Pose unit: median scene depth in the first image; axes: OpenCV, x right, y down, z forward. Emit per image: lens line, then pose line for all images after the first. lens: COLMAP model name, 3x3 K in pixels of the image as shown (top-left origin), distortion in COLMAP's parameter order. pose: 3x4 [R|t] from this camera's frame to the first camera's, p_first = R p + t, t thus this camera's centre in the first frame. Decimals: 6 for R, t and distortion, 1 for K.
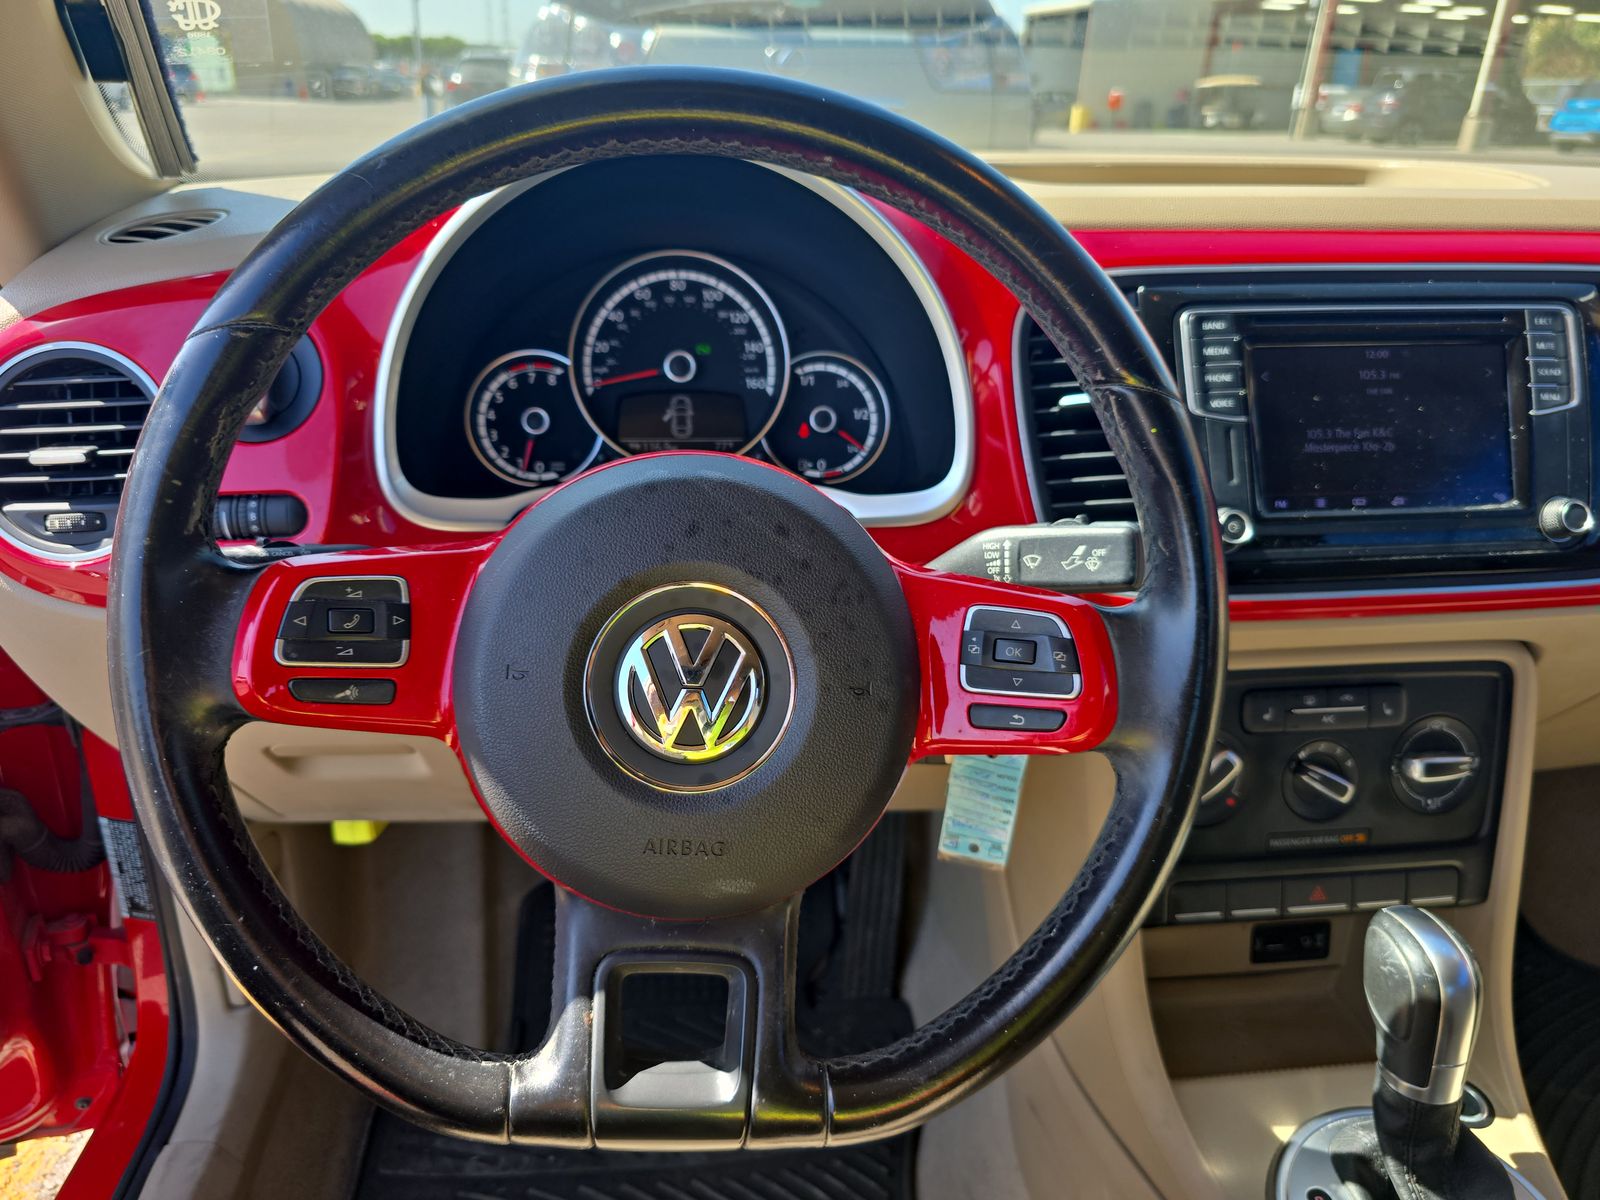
lens RADIAL K [[1056.2, 0, 810.3], [0, 1056.2, 602.3], [0, 0, 1]] dist [0.002553, -0.018979]
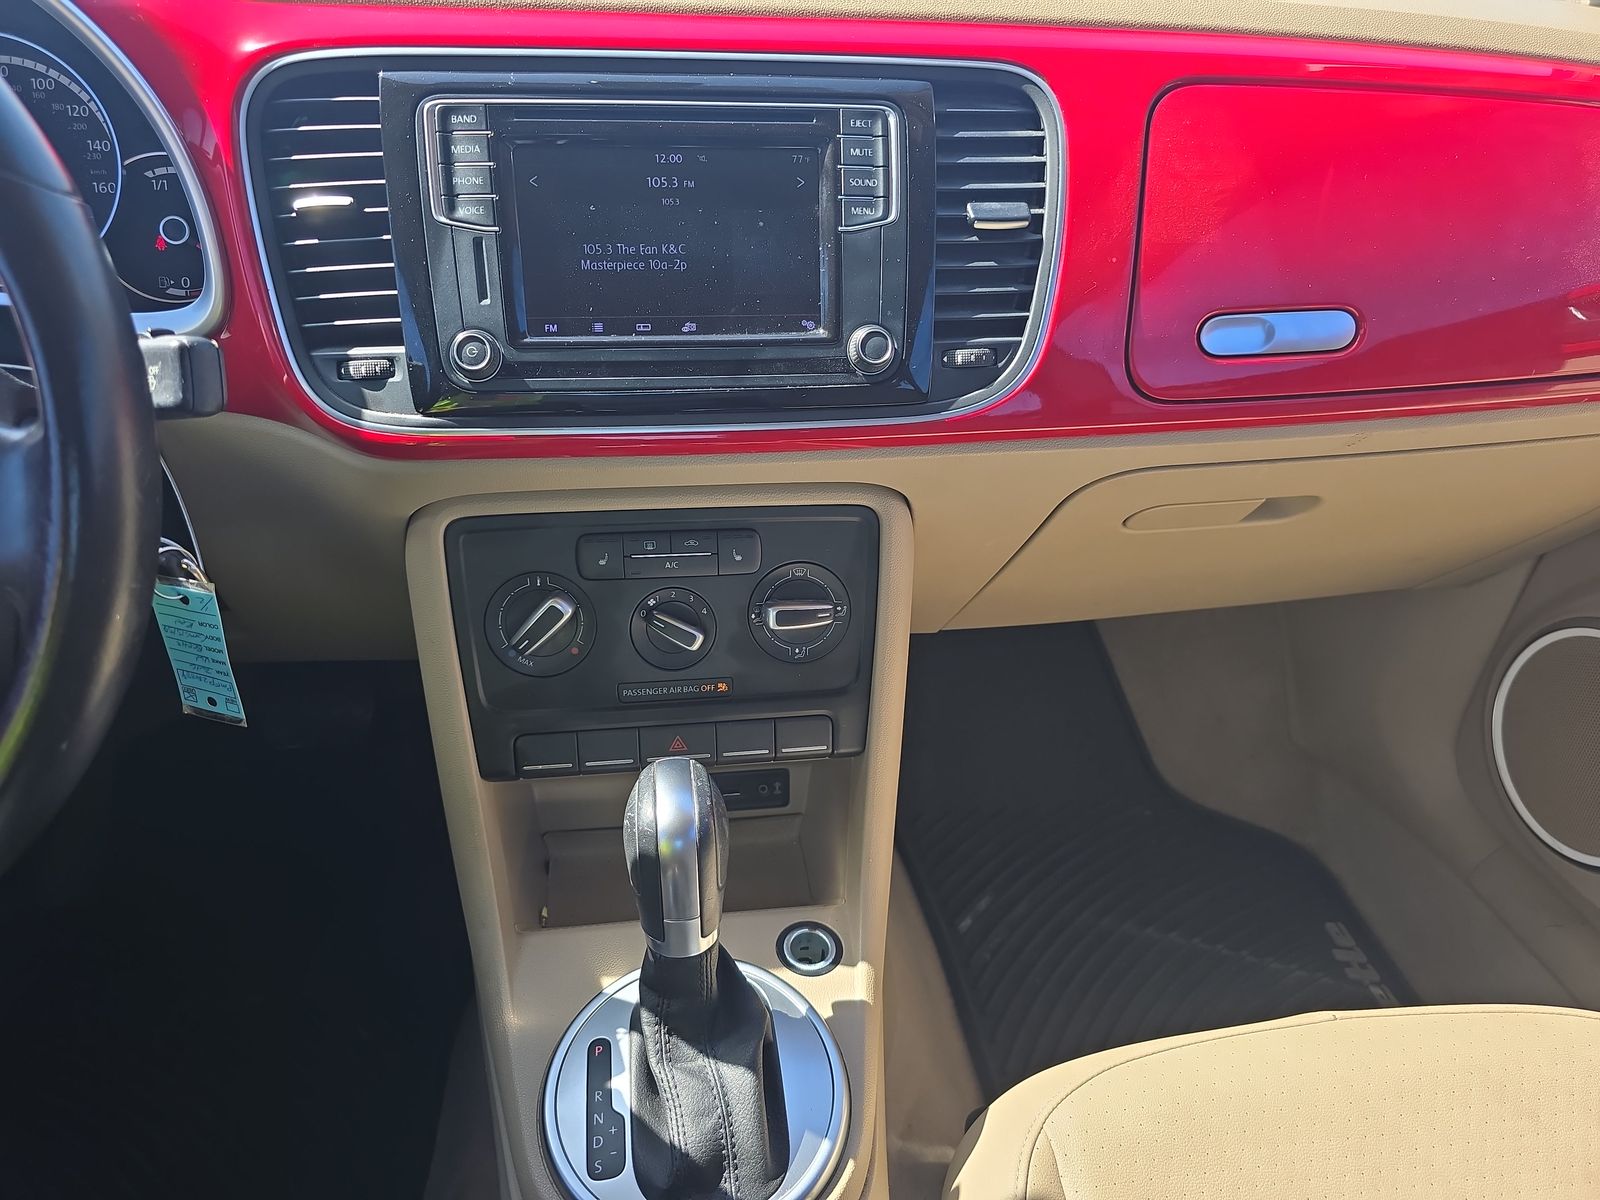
lens RADIAL K [[1056.2, 0, 792.5], [0, 1056.2, 587.5], [0, 0, 1]] dist [0.002553, -0.018979]
pose [[0.998796, 0.002492, 0.049003, 0.540424], [-0.008920, 0.991291, 0.131385, 0.005587], [-0.048249, -0.131664, 0.990120, 0.057138]]
